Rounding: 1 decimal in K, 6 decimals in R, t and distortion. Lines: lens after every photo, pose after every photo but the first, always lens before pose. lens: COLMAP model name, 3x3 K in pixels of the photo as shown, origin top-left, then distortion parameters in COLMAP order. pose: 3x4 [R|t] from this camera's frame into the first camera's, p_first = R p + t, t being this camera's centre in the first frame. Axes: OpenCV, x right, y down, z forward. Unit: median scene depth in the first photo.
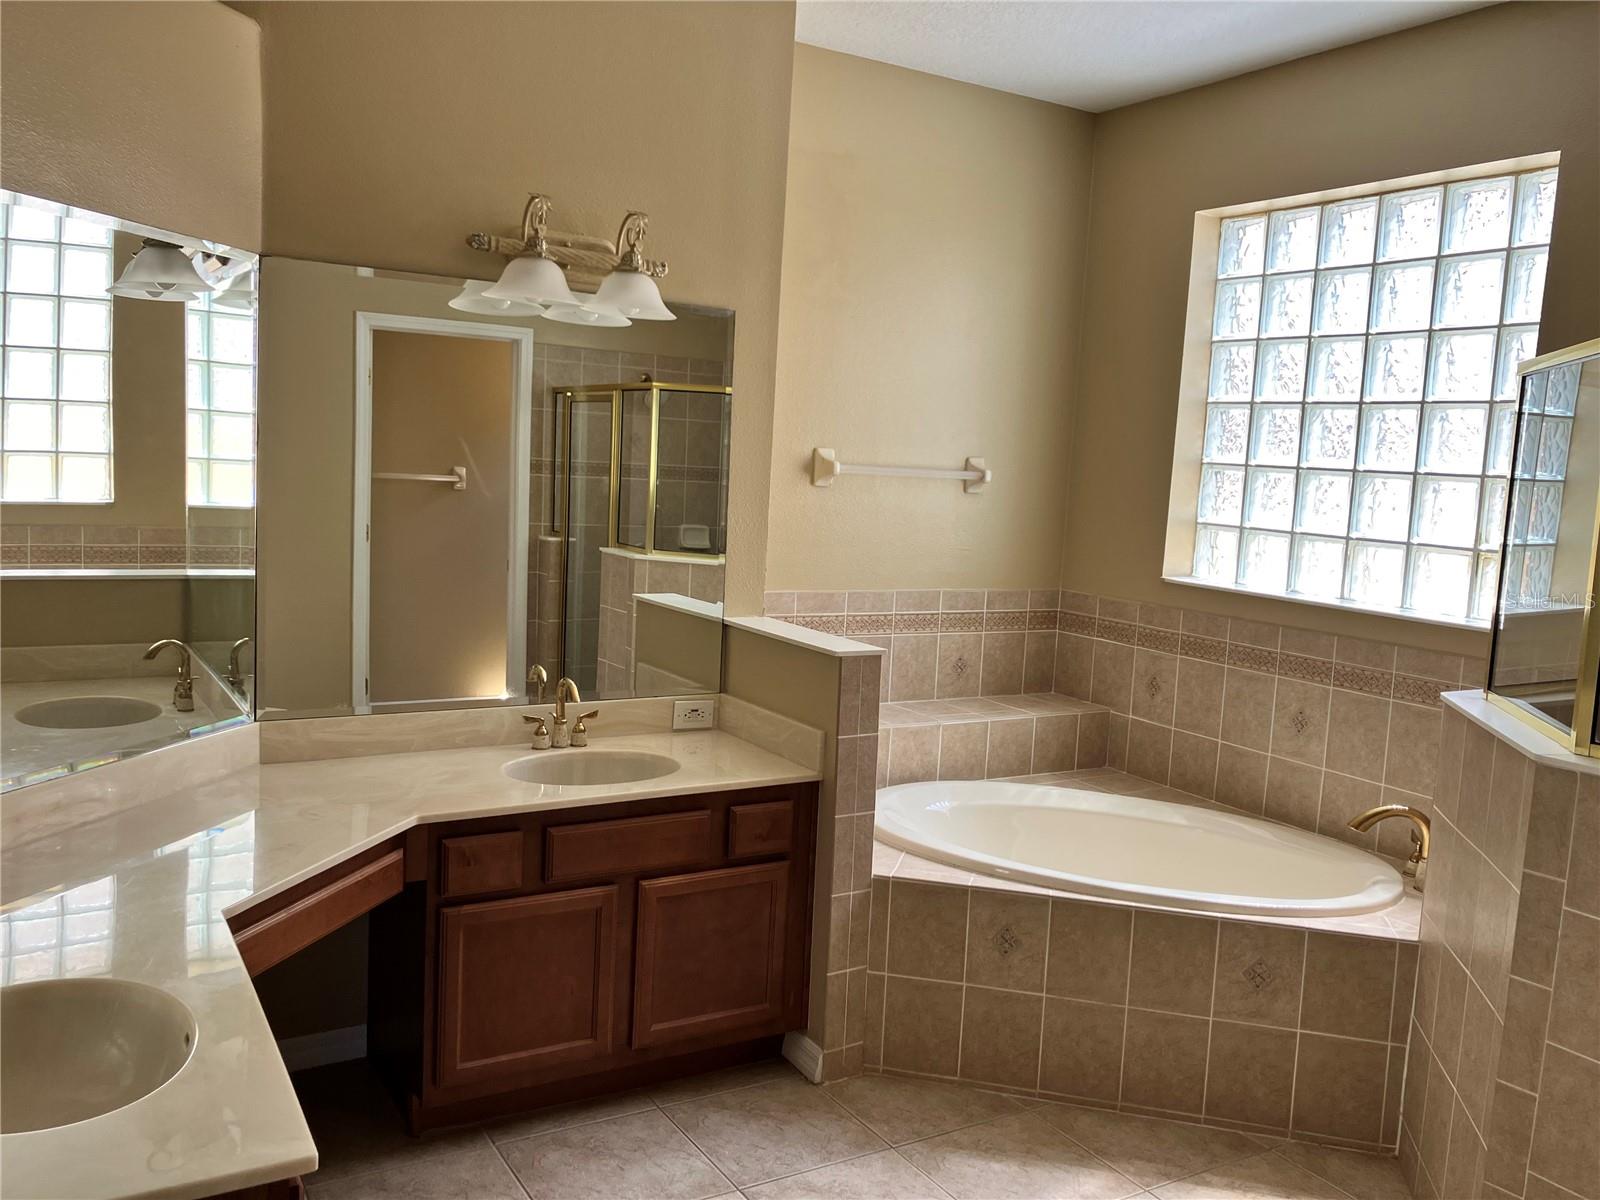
lens RADIAL K [[1316.2, 0, 821.8], [0, 1316.2, 599.9], [0, 0, 1]] dist [0.041897, -0.059742]
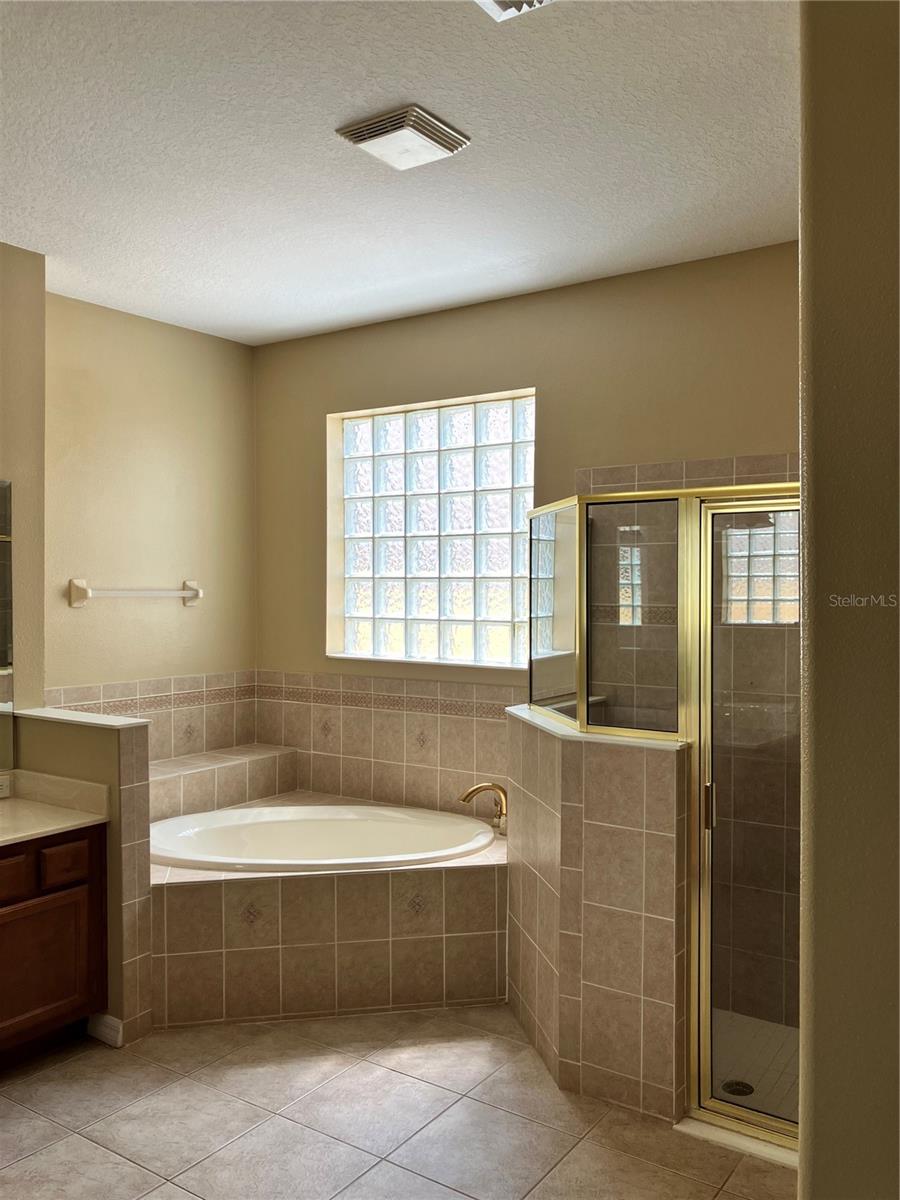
lens RADIAL K [[987.1, 0, 450.0], [0, 987.1, 600.0], [0, 0, 1]] dist [0.041897, -0.059742]
pose [[0.914751, -0.057877, 0.399851, -0.073719], [0.091086, 0.993749, -0.064540, 0.007677], [-0.393616, 0.095459, 0.914305, -0.104126]]
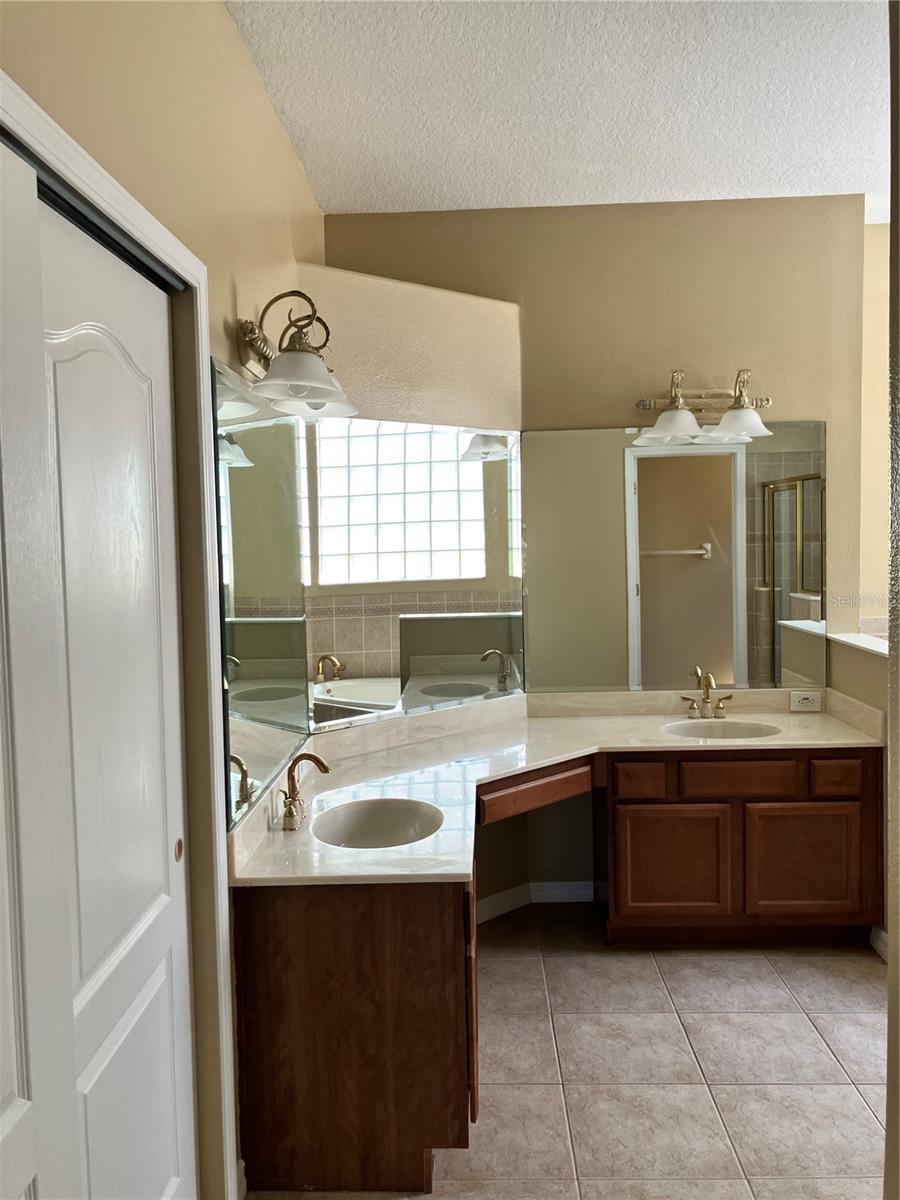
lens RADIAL K [[982.5, 0, 450.0], [0, 982.5, 600.0], [0, 0, 1]] dist [0.062336, -0.078610]
pose [[0.835408, -0.033900, -0.548584, 0.196979], [0.008858, 0.998797, -0.048233, 0.028012], [0.549559, 0.035435, 0.834703, -0.142461]]
